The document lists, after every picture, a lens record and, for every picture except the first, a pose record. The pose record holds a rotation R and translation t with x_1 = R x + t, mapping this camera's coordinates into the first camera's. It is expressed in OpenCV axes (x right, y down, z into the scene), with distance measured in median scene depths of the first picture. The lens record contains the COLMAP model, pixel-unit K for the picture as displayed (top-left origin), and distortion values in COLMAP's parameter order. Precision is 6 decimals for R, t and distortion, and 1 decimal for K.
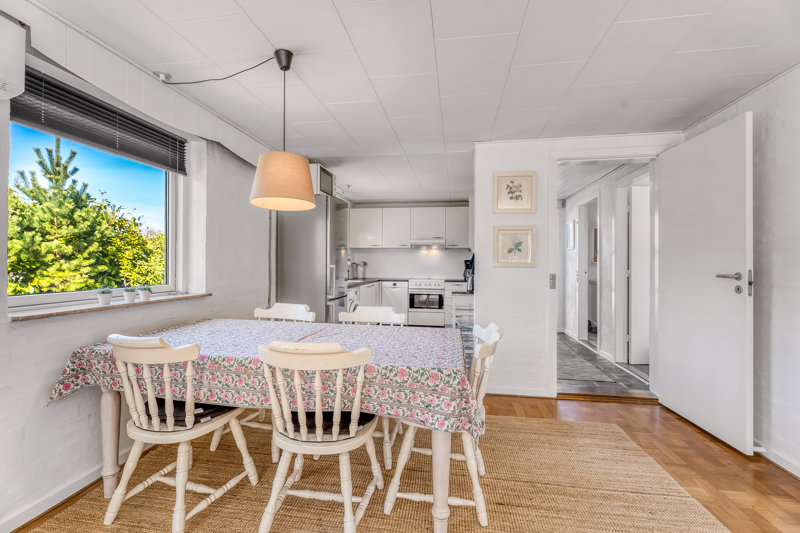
lens RADIAL K [[358.5, 0, 395.3], [0, 358.5, 261.7], [0, 0, 1]] dist [-0.000665, 0.000071]
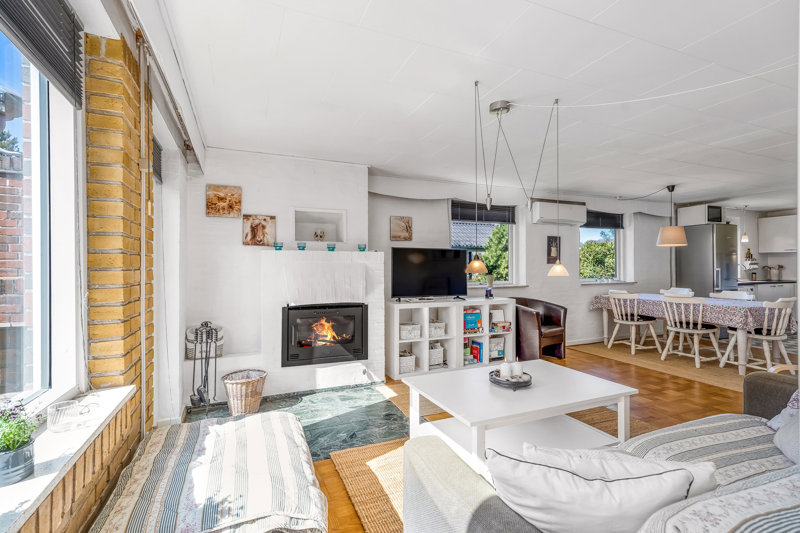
lens RADIAL K [[372.4, 0, 400.0], [0, 372.4, 266.5], [0, 0, 1]] dist [0.012276, 0.000033]
pose [[0.548885, -0.009741, -0.835841, 0.422841], [0.013361, 0.999907, -0.002879, -0.013133], [0.835791, -0.009588, 0.548964, -1.026872]]
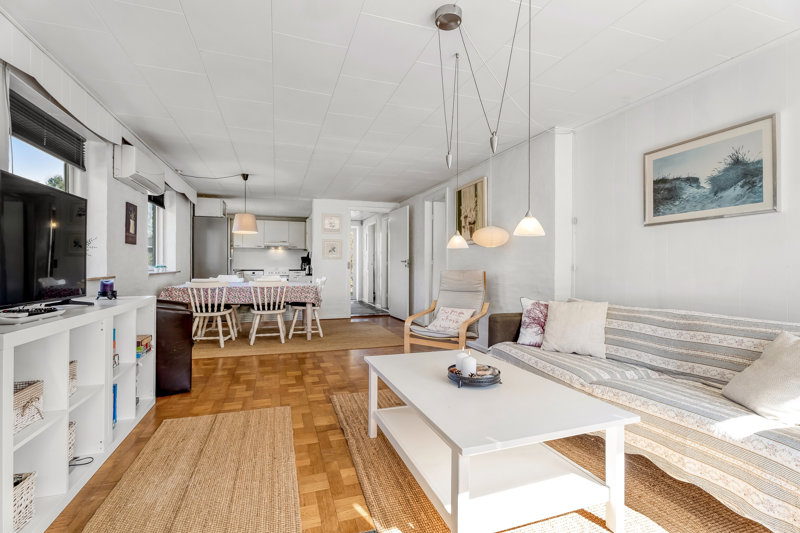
lens RADIAL K [[358.5, 0, 395.3], [0, 358.5, 261.7], [0, 0, 1]] dist [-0.000665, 0.000071]
pose [[0.882976, 0.001623, 0.469415, -0.285732], [-0.002047, 0.999998, 0.000393, 0.025641], [-0.469413, -0.001308, 0.882978, -0.900472]]
